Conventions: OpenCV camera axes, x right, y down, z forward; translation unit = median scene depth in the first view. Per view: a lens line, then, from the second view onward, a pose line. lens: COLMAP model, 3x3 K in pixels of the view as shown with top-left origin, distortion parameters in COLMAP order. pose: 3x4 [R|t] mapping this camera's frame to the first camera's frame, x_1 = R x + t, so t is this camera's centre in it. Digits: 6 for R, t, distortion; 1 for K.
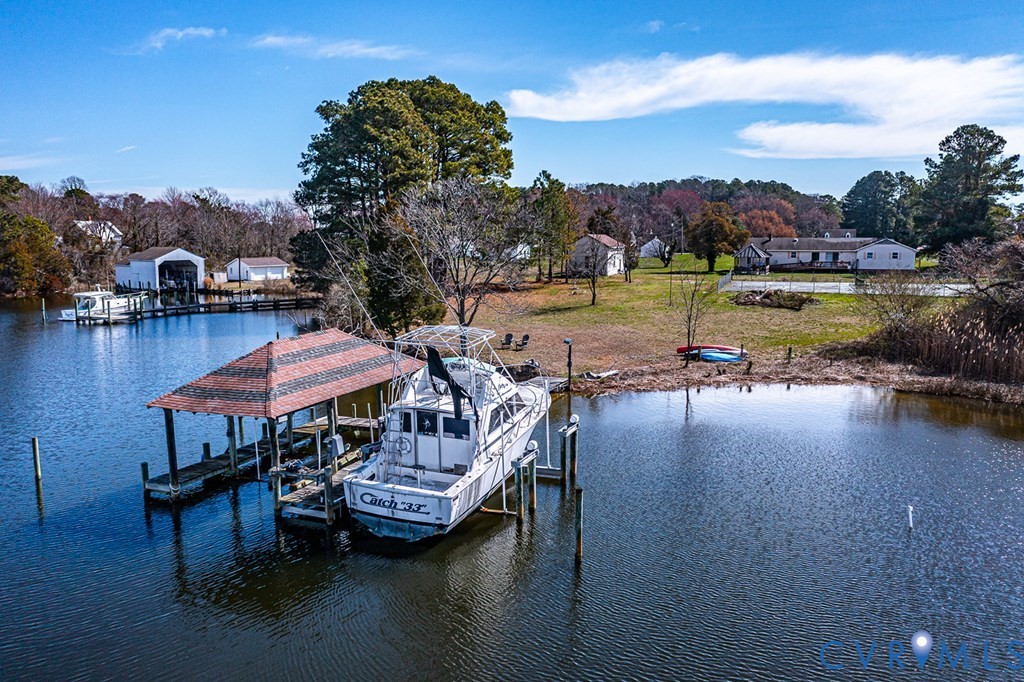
lens RADIAL K [[783.1, 0, 512.0], [0, 783.1, 341.0], [0, 0, 1]] dist [-0.014233, -0.003493]
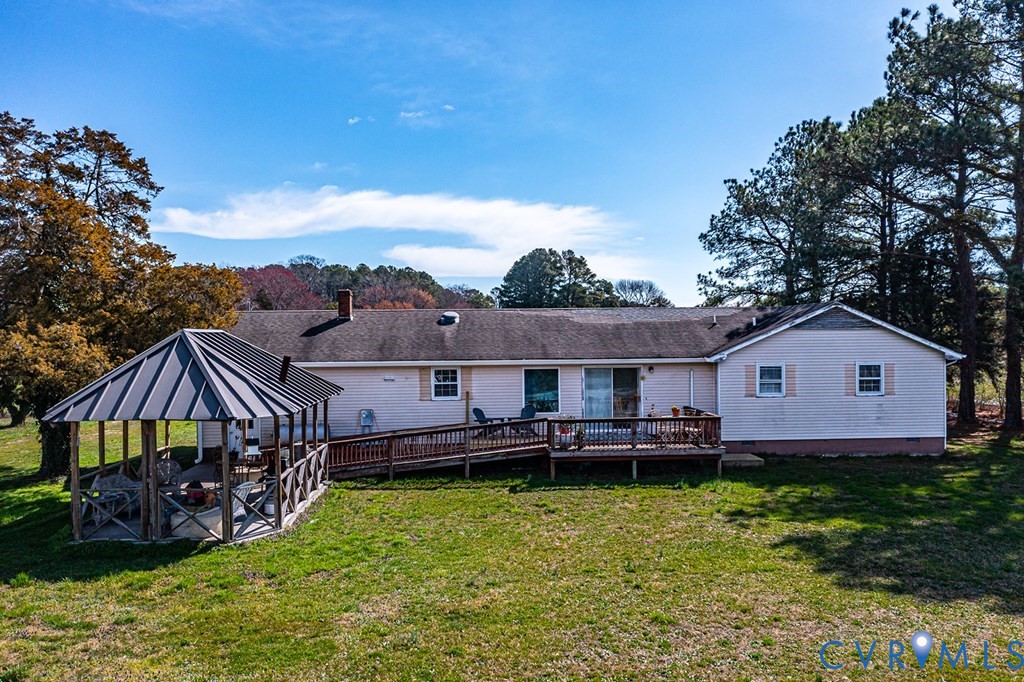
lens RADIAL K [[480.4, 0, 511.6], [0, 480.4, 329.3], [0, 0, 1]] dist [0.001776, -0.000170]
pose [[0.877486, 0.011557, 0.479463, 0.333063], [0.068911, 0.986298, -0.149892, -0.110591], [-0.474625, 0.164568, 0.864666, 0.931846]]
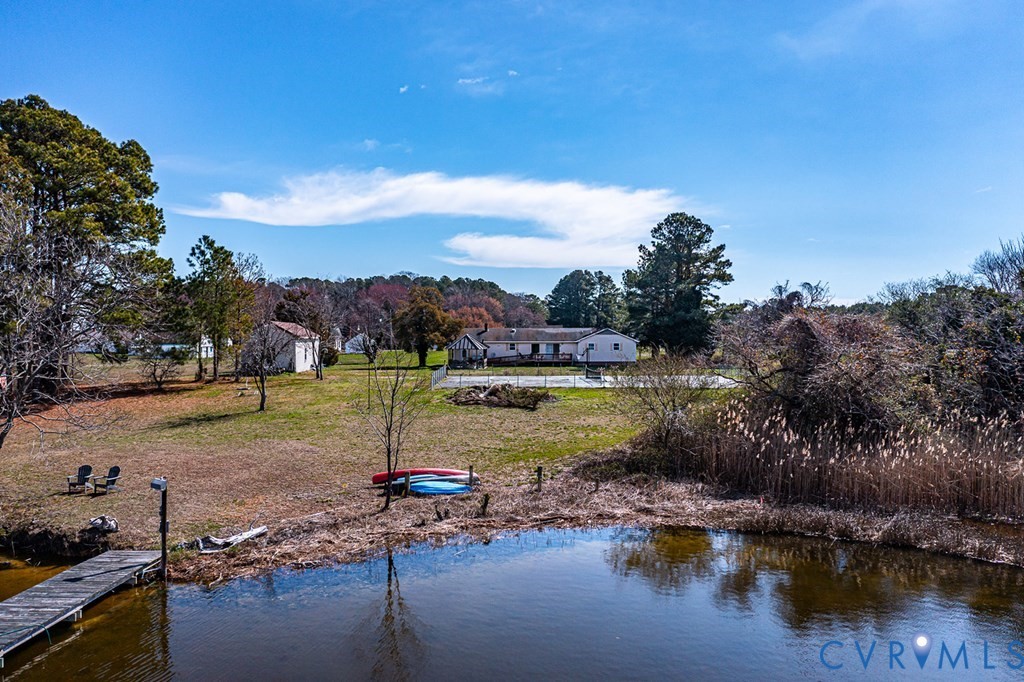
lens RADIAL K [[711.3, 0, 512.0], [0, 711.3, 341.0], [0, 0, 1]] dist [-0.004226, 0.000311]
pose [[0.931355, 0.005393, 0.364071, 0.068083], [0.044322, 0.990775, -0.128062, -0.013396], [-0.361404, 0.135408, 0.922525, 0.265394]]
